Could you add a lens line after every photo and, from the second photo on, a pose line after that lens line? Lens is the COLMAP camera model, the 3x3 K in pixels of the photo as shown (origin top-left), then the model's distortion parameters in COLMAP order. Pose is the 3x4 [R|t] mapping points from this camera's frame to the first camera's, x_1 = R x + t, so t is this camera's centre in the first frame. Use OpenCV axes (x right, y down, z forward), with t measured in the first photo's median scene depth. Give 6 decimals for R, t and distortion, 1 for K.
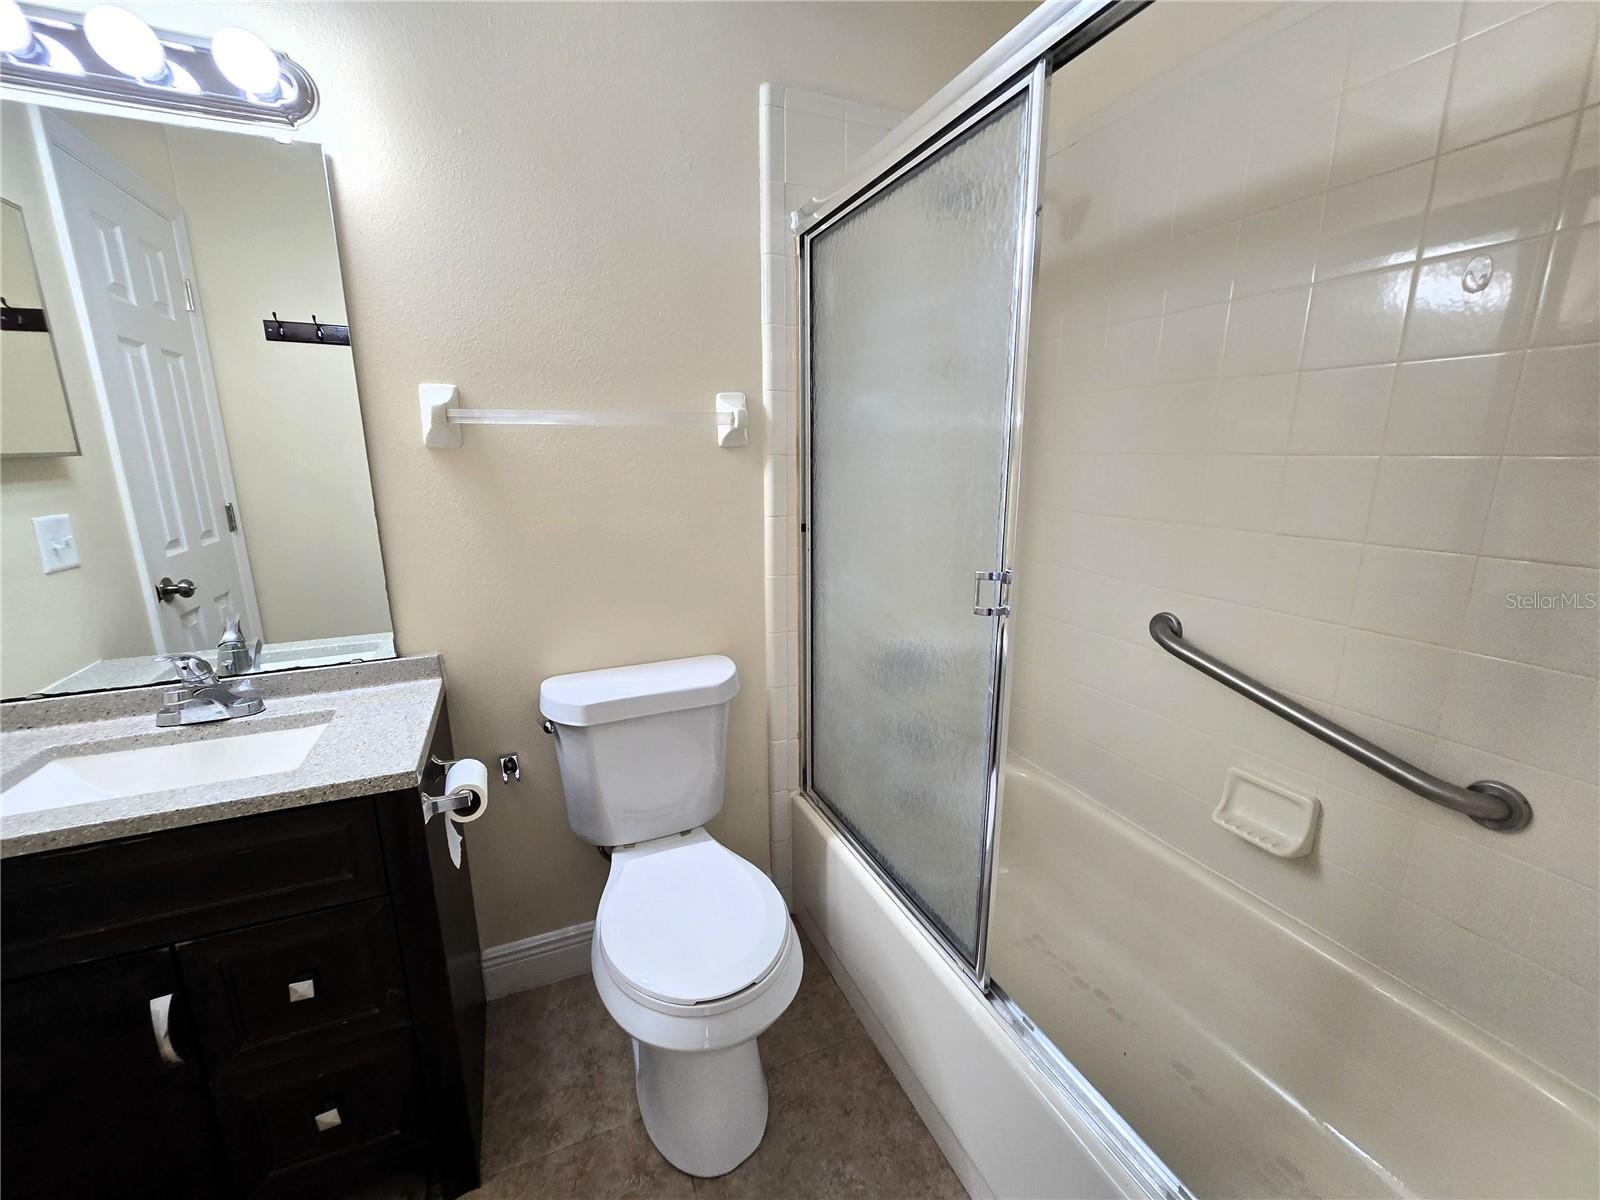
lens RADIAL K [[661.7, 0, 798.4], [0, 661.7, 598.4], [0, 0, 1]] dist [-0.002117, 0.000249]
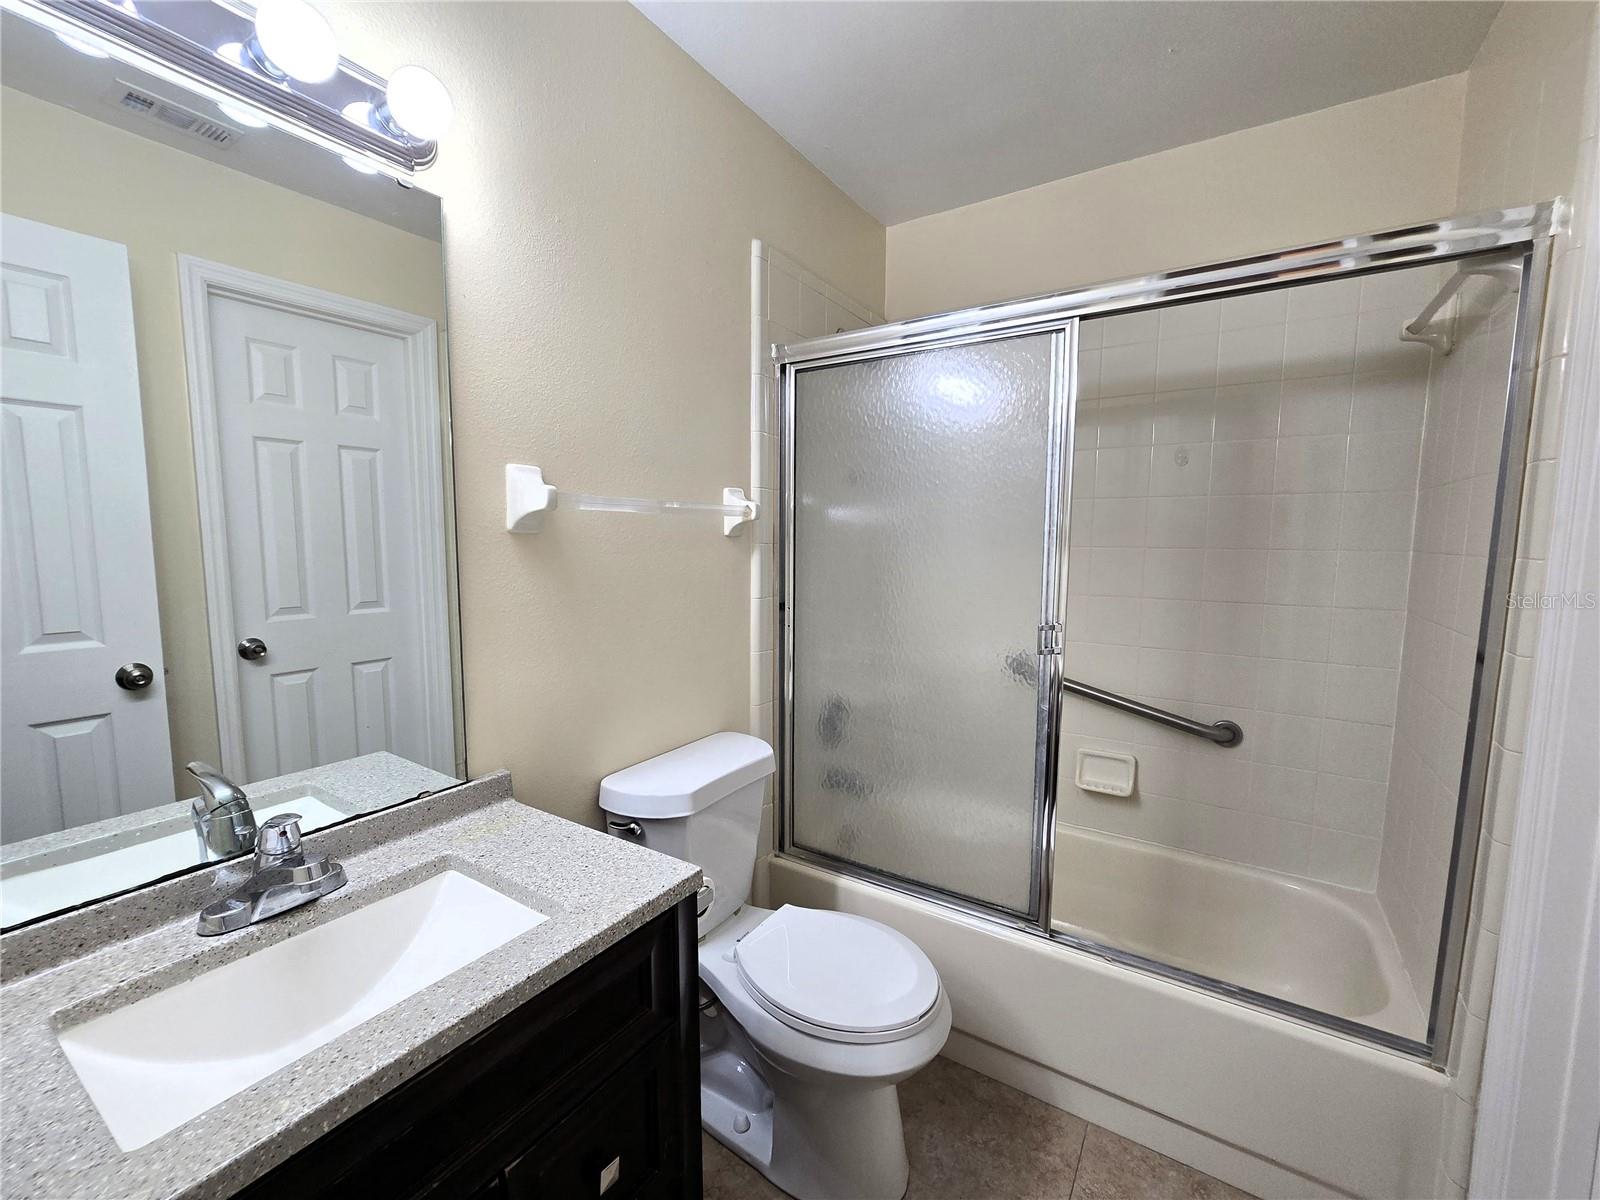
lens RADIAL K [[661.7, 0, 798.4], [0, 661.7, 598.4], [0, 0, 1]] dist [-0.002117, 0.000249]
pose [[0.825337, -0.037663, 0.563383, -0.790454], [0.107575, 0.989986, -0.091411, -0.018871], [-0.554298, 0.136051, 0.821124, 0.068479]]
